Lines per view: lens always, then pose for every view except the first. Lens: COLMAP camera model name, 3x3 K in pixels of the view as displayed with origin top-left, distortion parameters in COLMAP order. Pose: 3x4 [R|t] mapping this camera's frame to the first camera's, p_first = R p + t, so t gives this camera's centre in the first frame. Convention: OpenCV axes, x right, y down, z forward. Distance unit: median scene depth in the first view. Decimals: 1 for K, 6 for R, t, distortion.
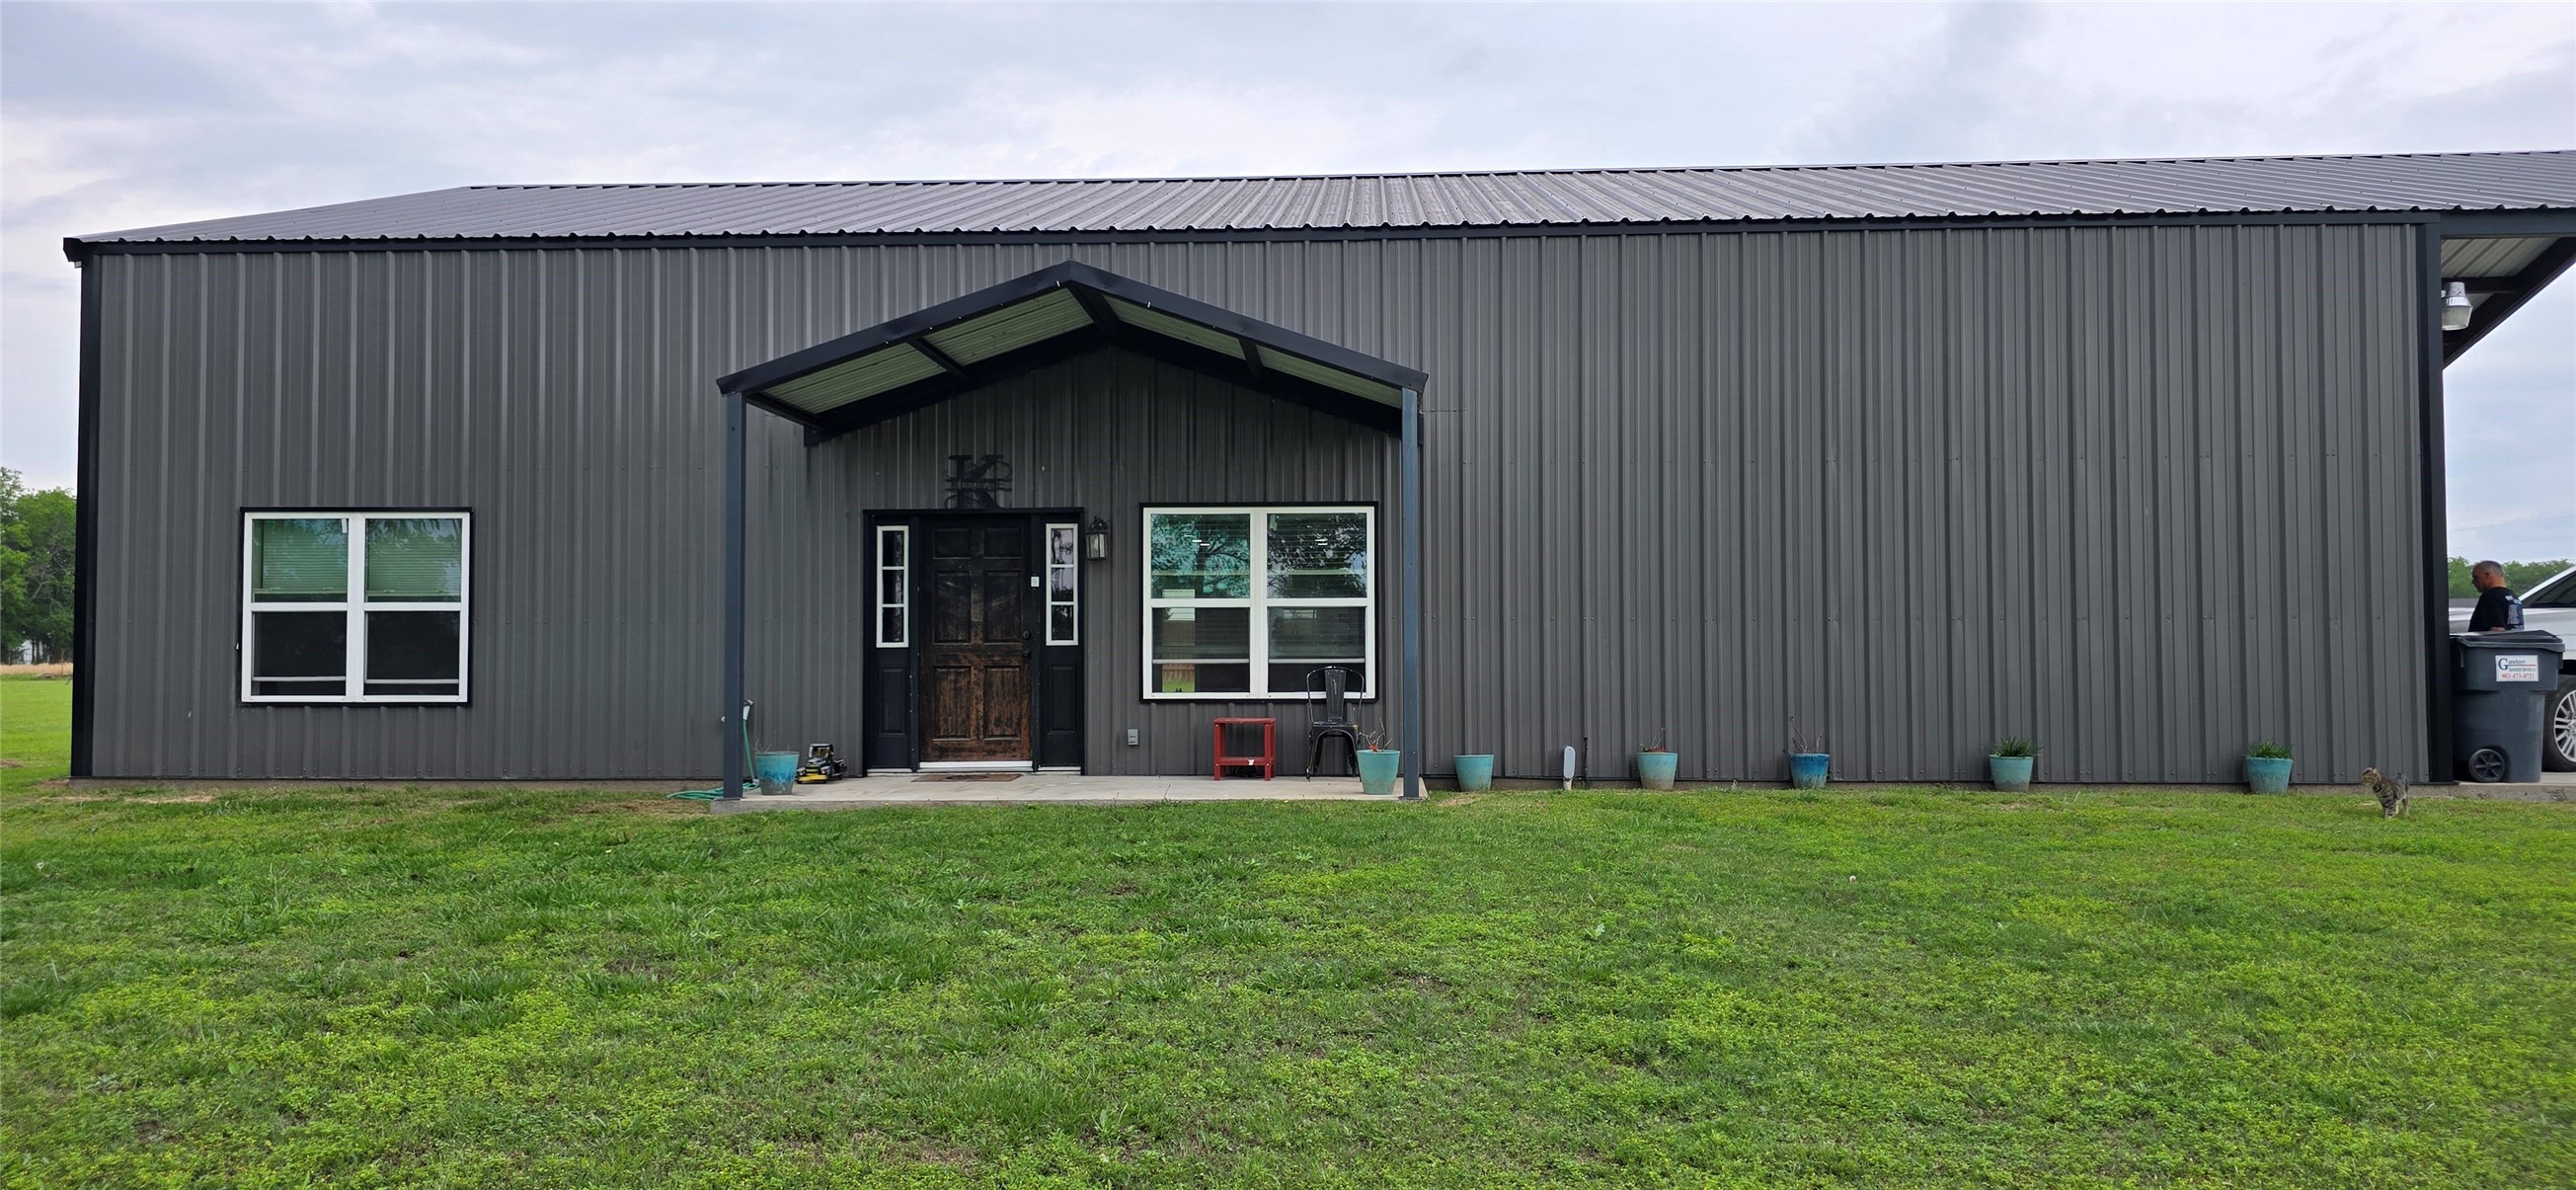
lens RADIAL K [[1669.2, 0, 1370.1], [0, 1669.2, 575.7], [0, 0, 1]] dist [0.024732, -0.002298]
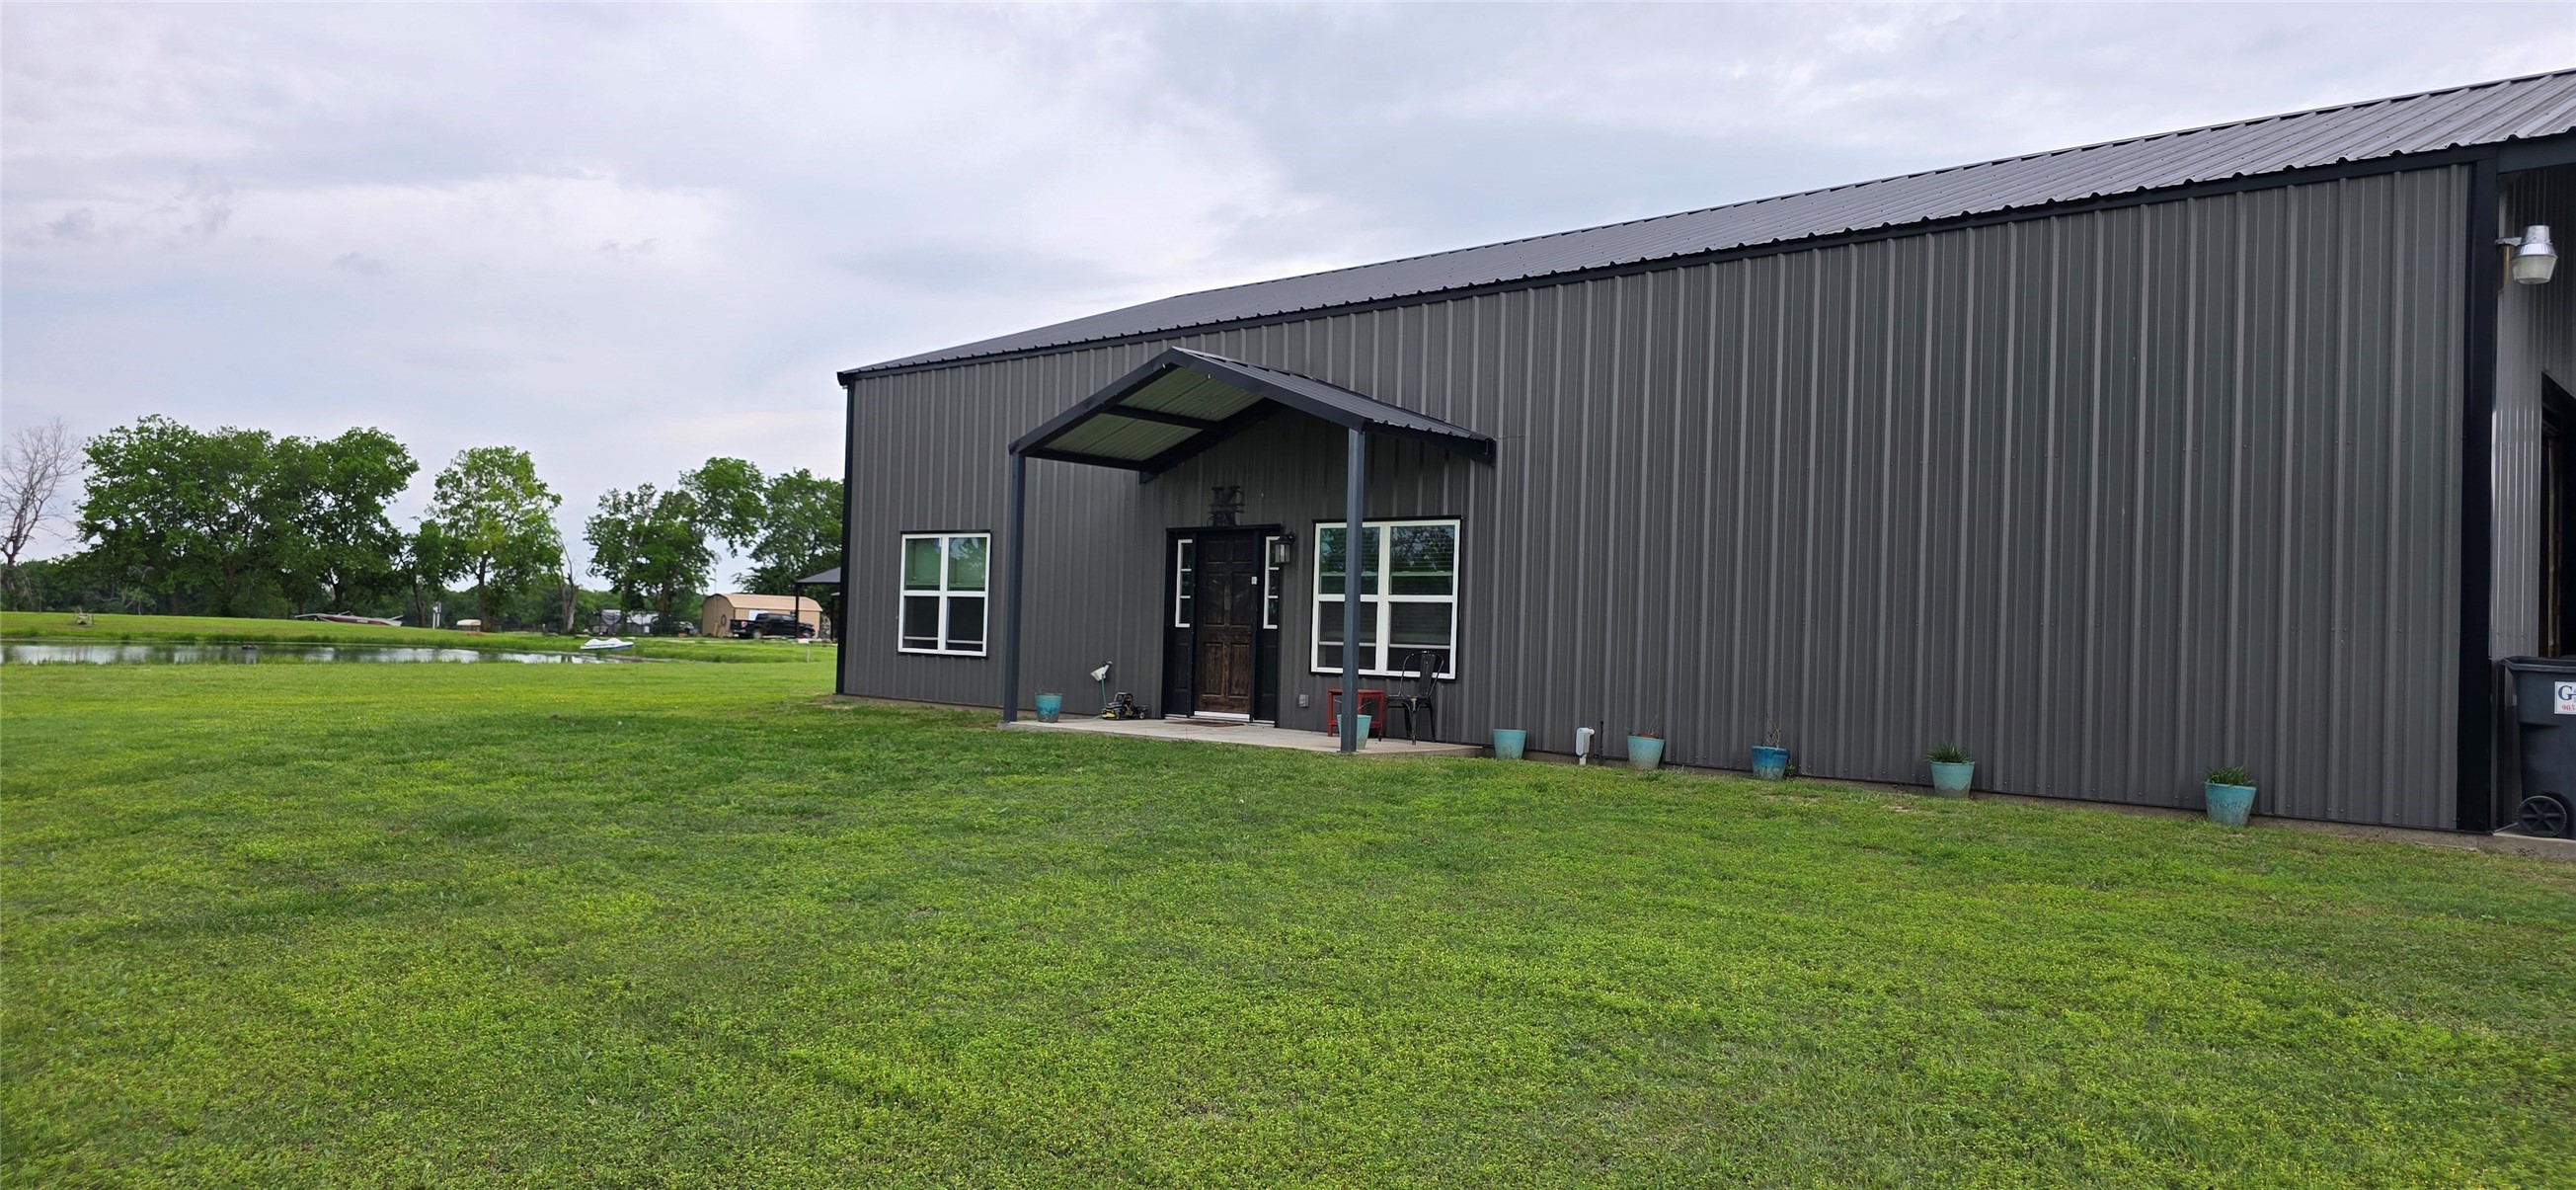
lens RADIAL K [[1725.4, 0, 1288.0], [0, 1725.4, 595.0], [0, 0, 1]] dist [0.020588, -0.002583]
pose [[0.768815, 0.011790, -0.639363, 0.697655], [-0.004259, 0.999902, 0.013317, -0.003193], [0.639458, -0.007516, 0.768790, -0.037865]]
